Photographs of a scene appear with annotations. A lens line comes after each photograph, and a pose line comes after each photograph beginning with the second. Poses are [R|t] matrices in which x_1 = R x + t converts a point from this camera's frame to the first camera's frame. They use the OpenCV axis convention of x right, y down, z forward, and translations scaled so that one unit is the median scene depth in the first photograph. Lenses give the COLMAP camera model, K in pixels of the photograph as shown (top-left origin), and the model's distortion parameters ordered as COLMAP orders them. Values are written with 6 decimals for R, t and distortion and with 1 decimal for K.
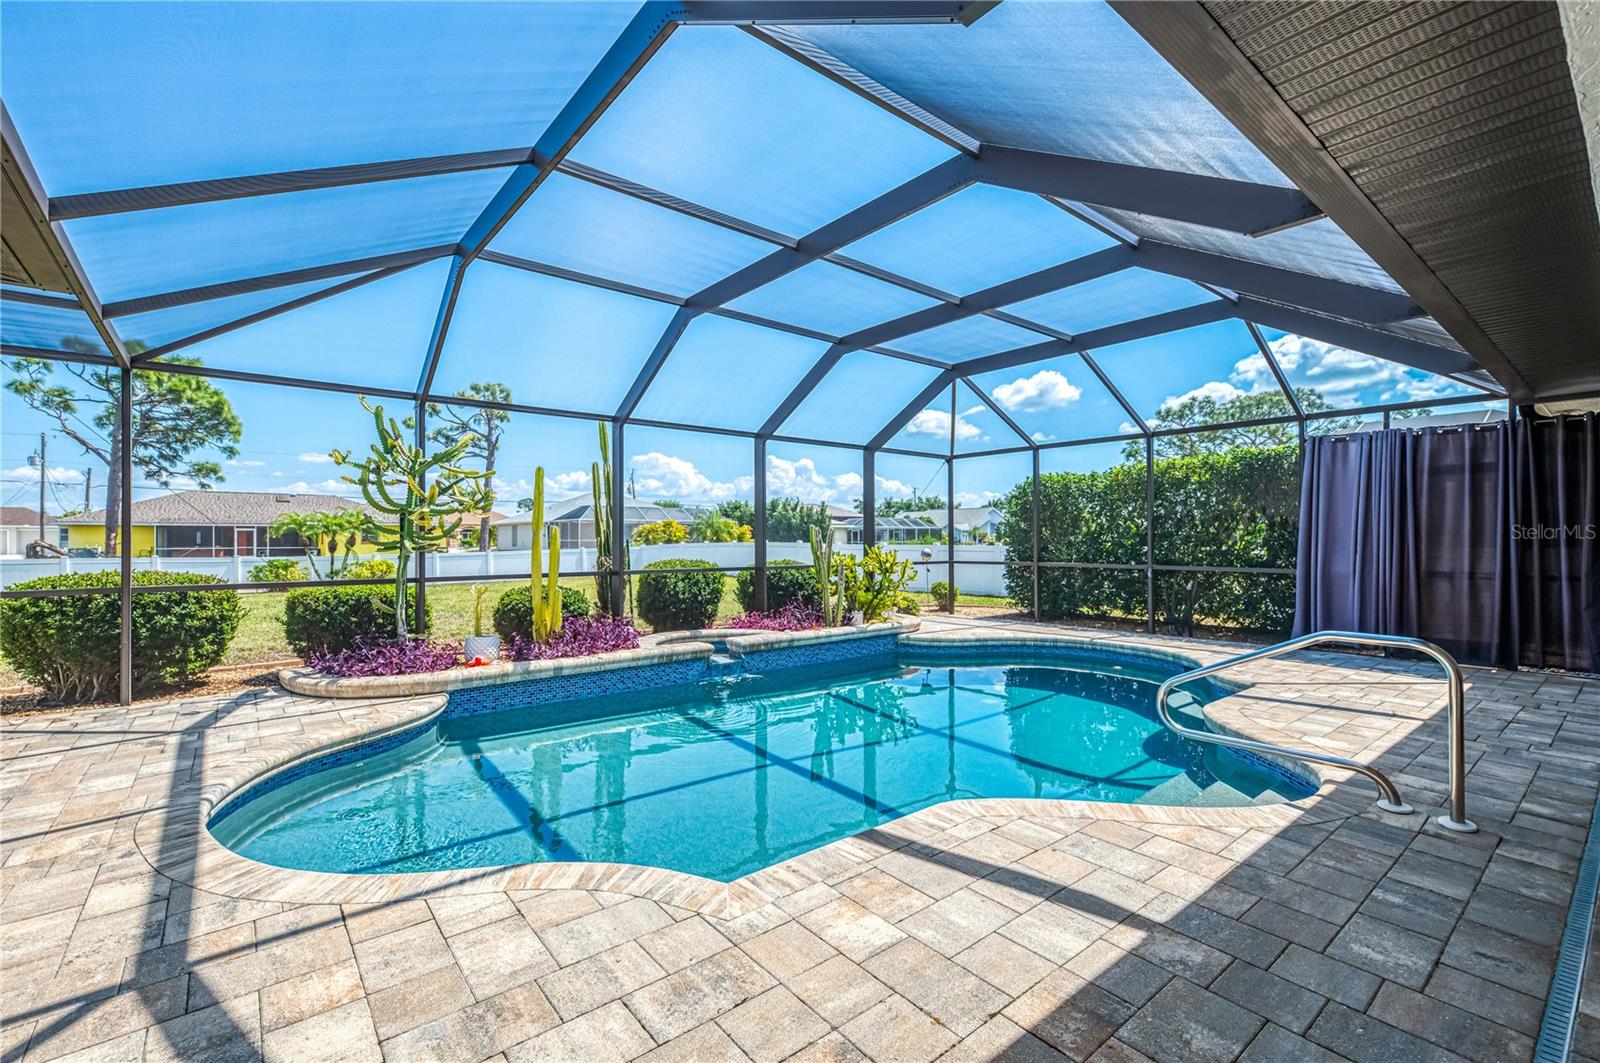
lens RADIAL K [[693.9, 0, 800.0], [0, 693.9, 531.5], [0, 0, 1]] dist [0.005501, 0.000322]
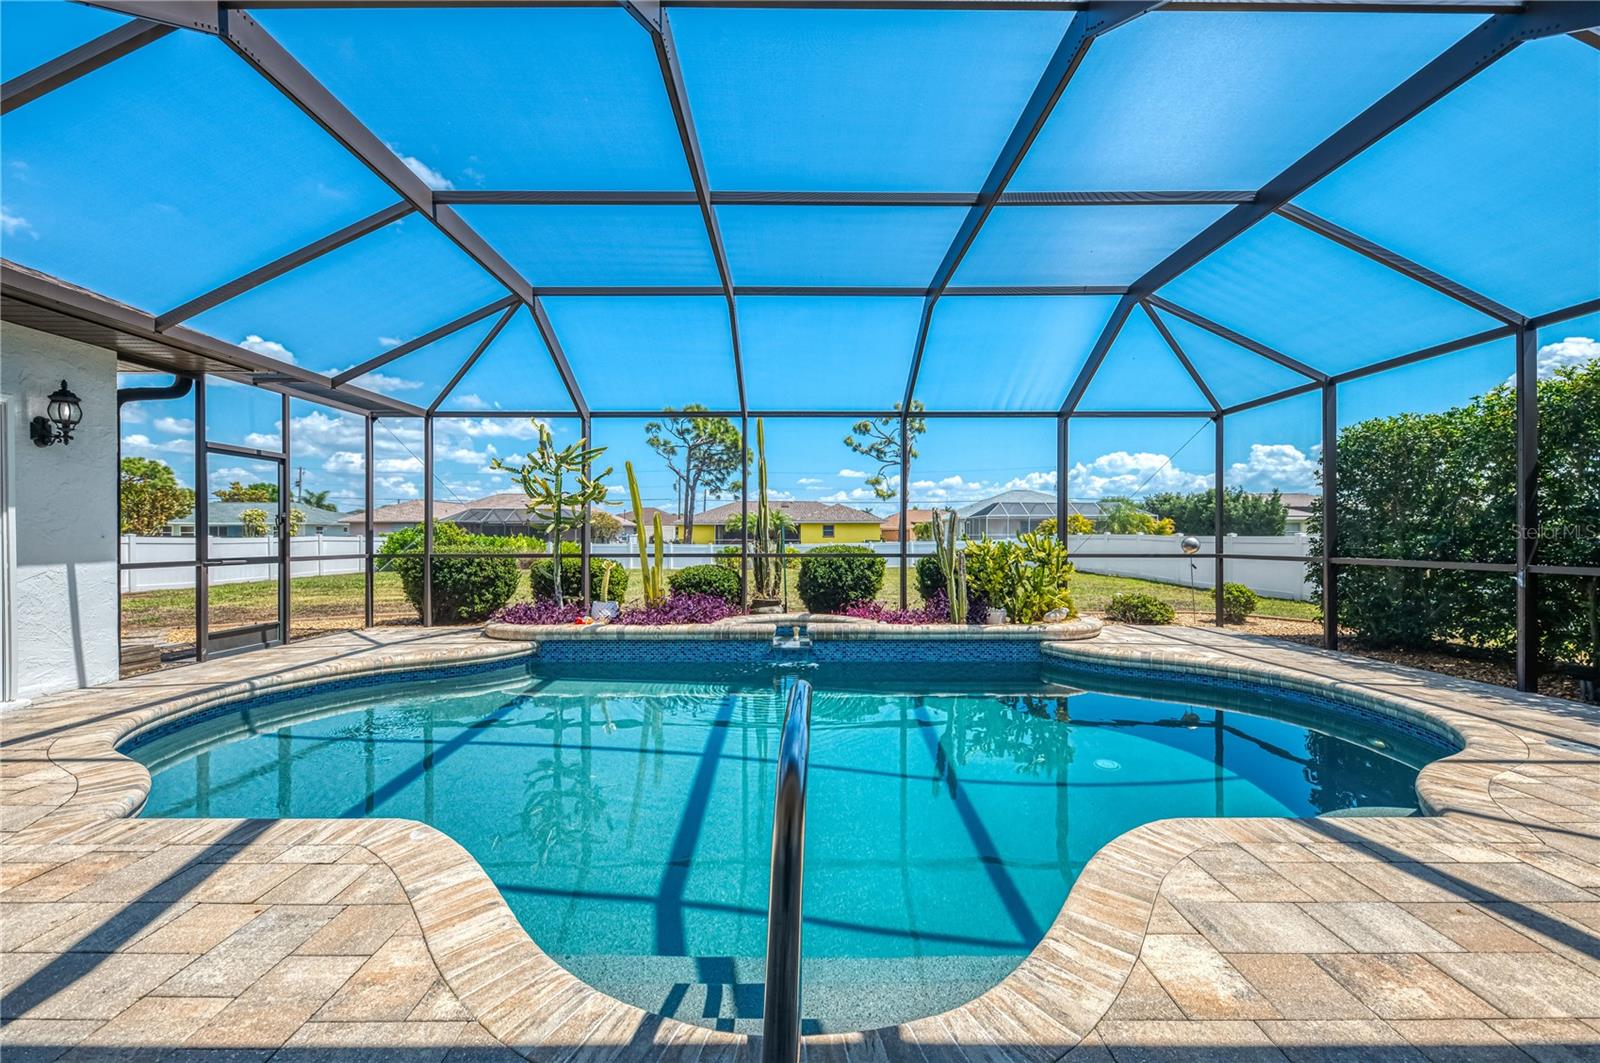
lens RADIAL K [[620.9, 0, 752.1], [0, 620.9, 535.7], [0, 0, 1]] dist [0.006864, -0.002798]
pose [[0.774239, 0.003081, -0.632886, 0.497376], [0.005620, 0.999915, 0.011744, 0.023727], [0.632869, -0.012650, 0.774156, 0.345986]]
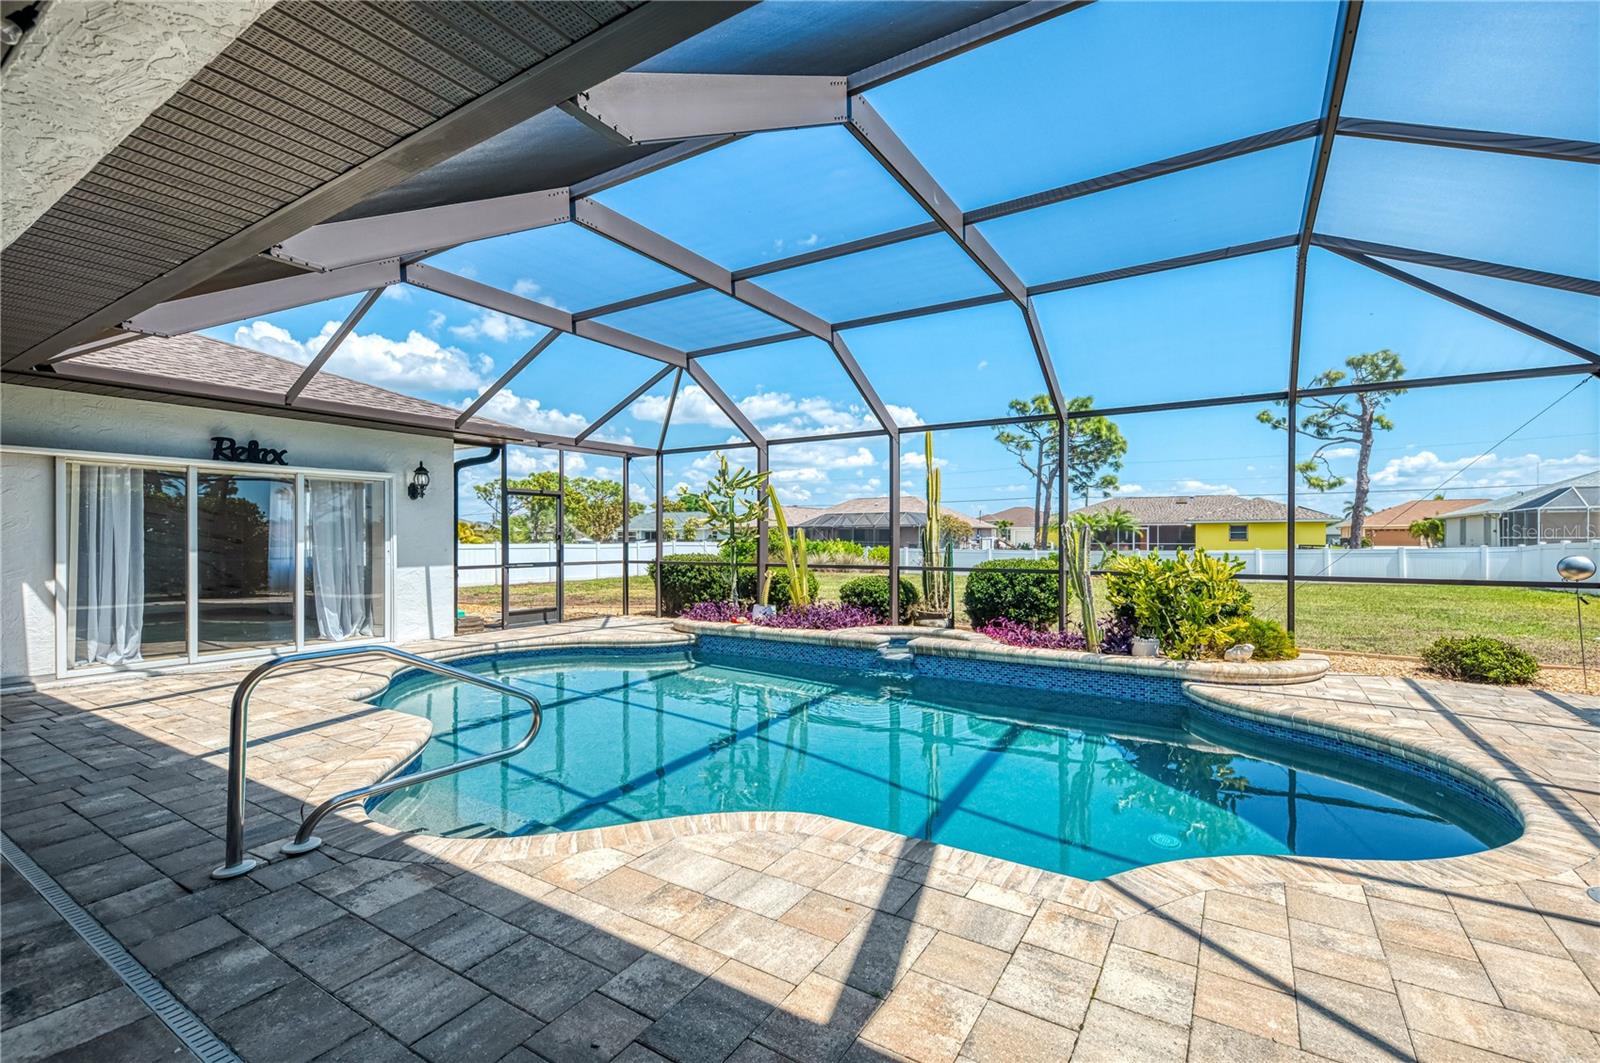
lens RADIAL K [[628.6, 0, 750.7], [0, 628.6, 533.9], [0, 0, 1]] dist [0.008191, -0.000241]
pose [[0.337635, -0.004798, -0.941265, 0.847734], [0.011549, 0.999933, -0.000954, 0.003633], [0.941206, -0.010548, 0.337668, 0.598012]]
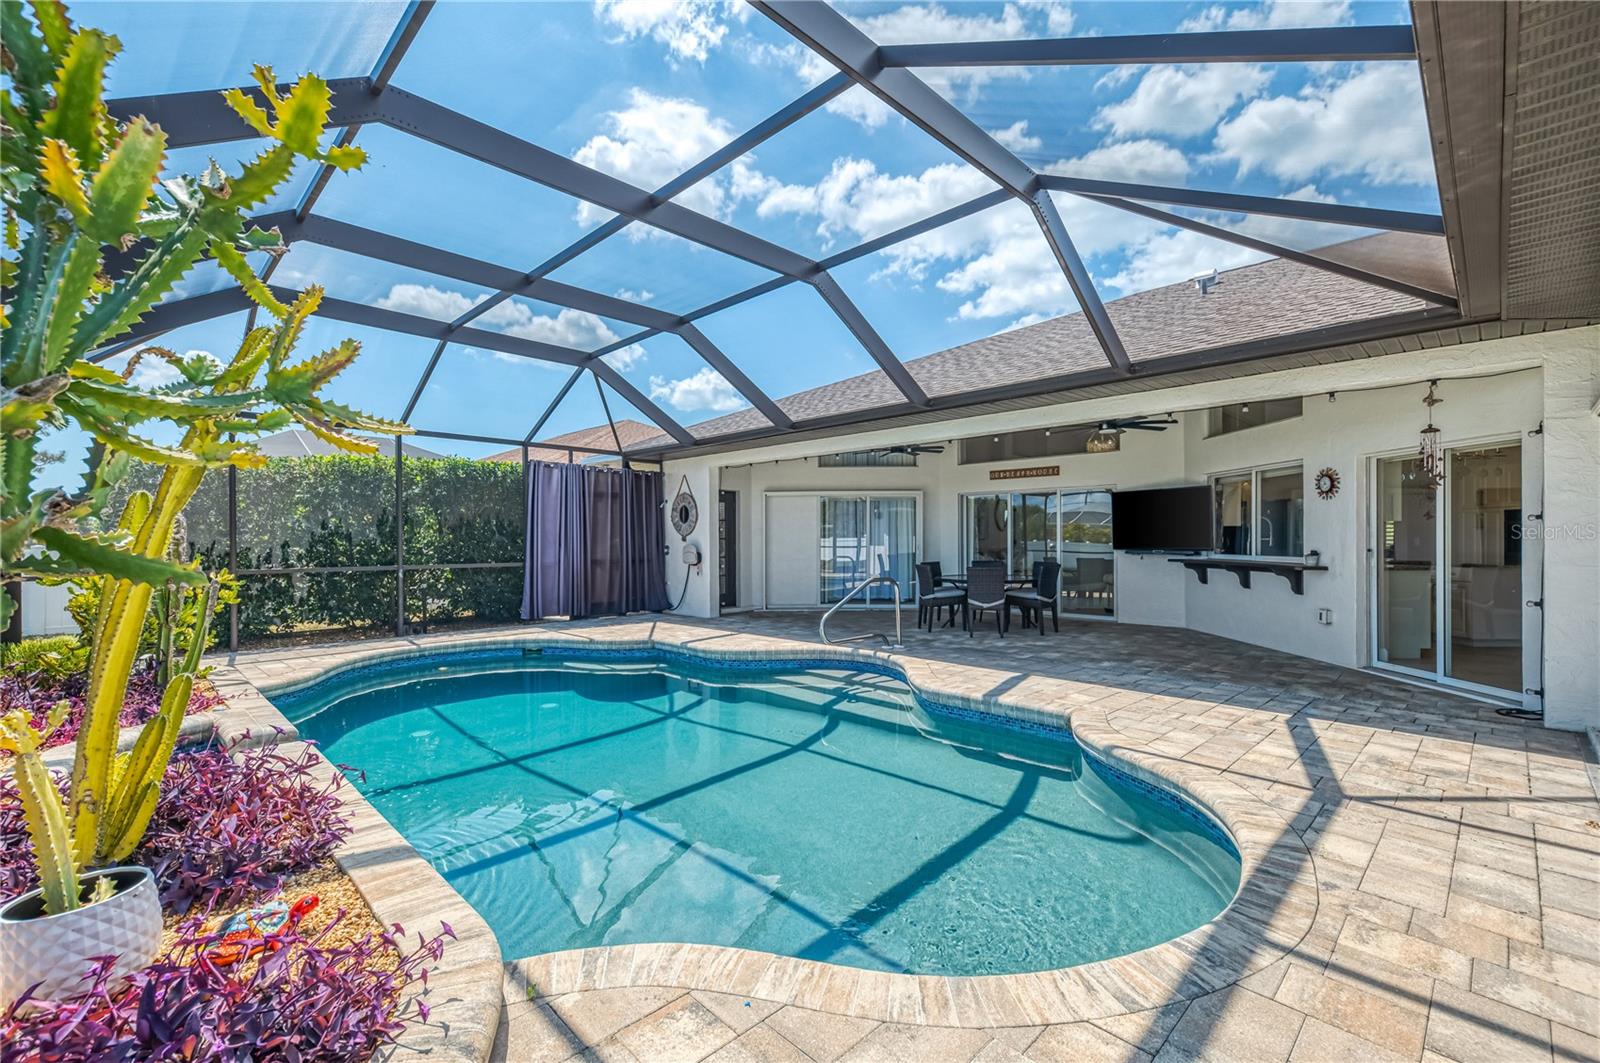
lens RADIAL K [[693.9, 0, 800.0], [0, 693.9, 531.5], [0, 0, 1]] dist [0.005501, 0.000322]
pose [[-0.091845, 0.004674, 0.995762, -0.769635], [0.000495, 0.999989, -0.004648, 0.005996], [-0.995773, 0.000066, -0.091846, 0.755162]]
